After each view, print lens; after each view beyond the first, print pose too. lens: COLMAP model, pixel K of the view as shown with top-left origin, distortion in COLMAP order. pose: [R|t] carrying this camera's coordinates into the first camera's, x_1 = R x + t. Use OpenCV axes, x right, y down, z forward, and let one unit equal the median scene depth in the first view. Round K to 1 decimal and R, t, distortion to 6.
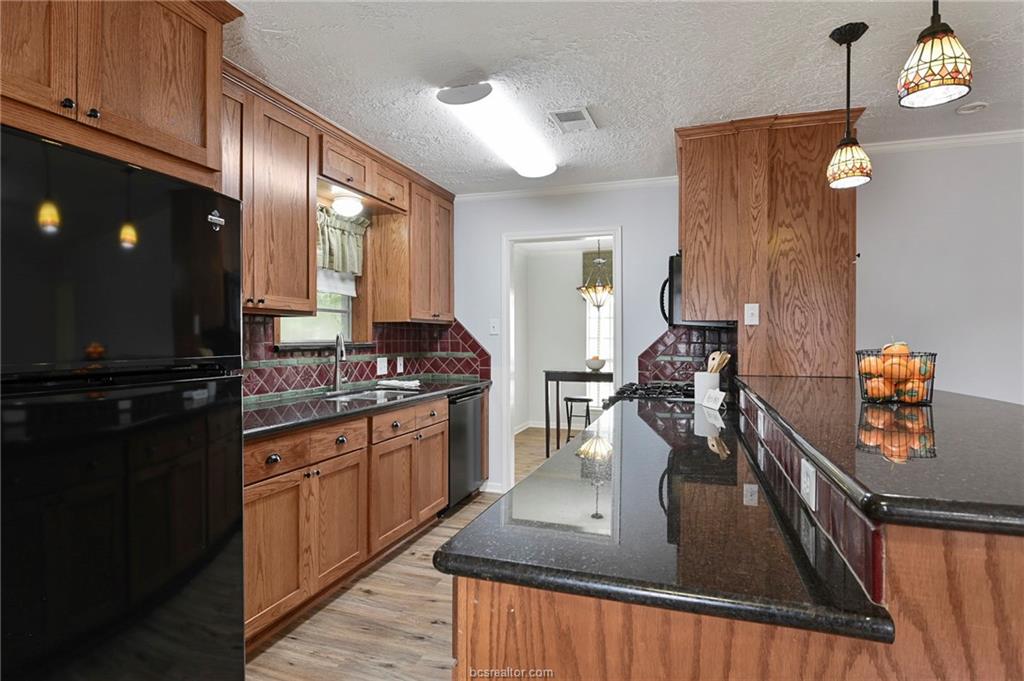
lens RADIAL K [[541.8, 0, 508.9], [0, 541.8, 337.9], [0, 0, 1]] dist [-0.004769, -0.000532]
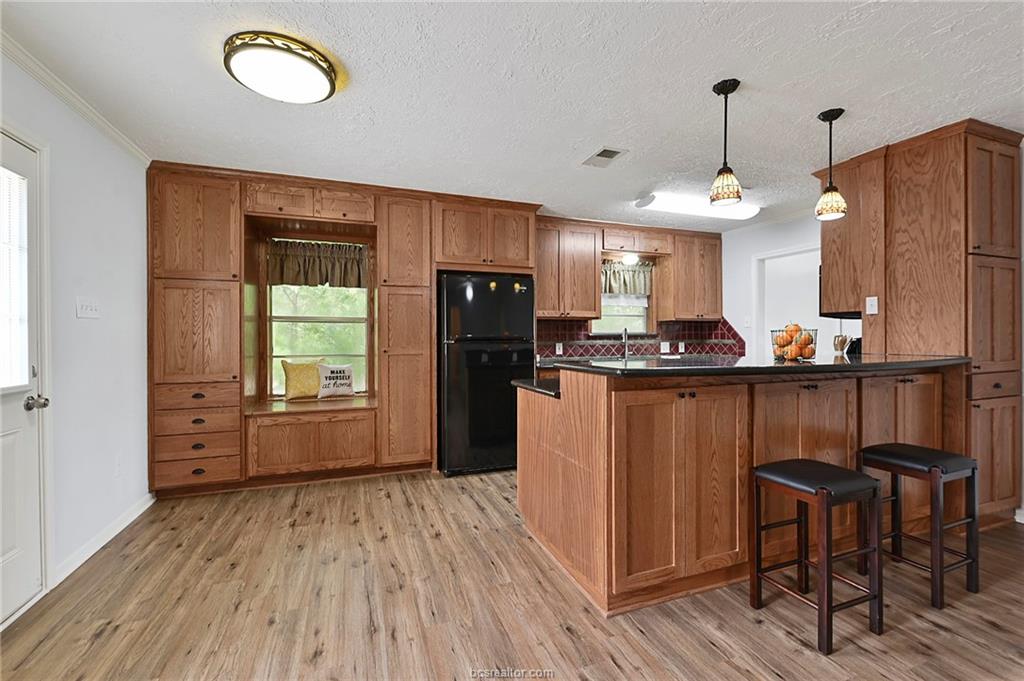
lens RADIAL K [[428.3, 0, 502.5], [0, 428.3, 338.4], [0, 0, 1]] dist [-0.010740, -0.000158]
pose [[0.620062, -0.001717, -0.784551, 0.693901], [0.004744, 0.999988, 0.001560, 0.028218], [0.784538, -0.004689, 0.620062, -0.299557]]
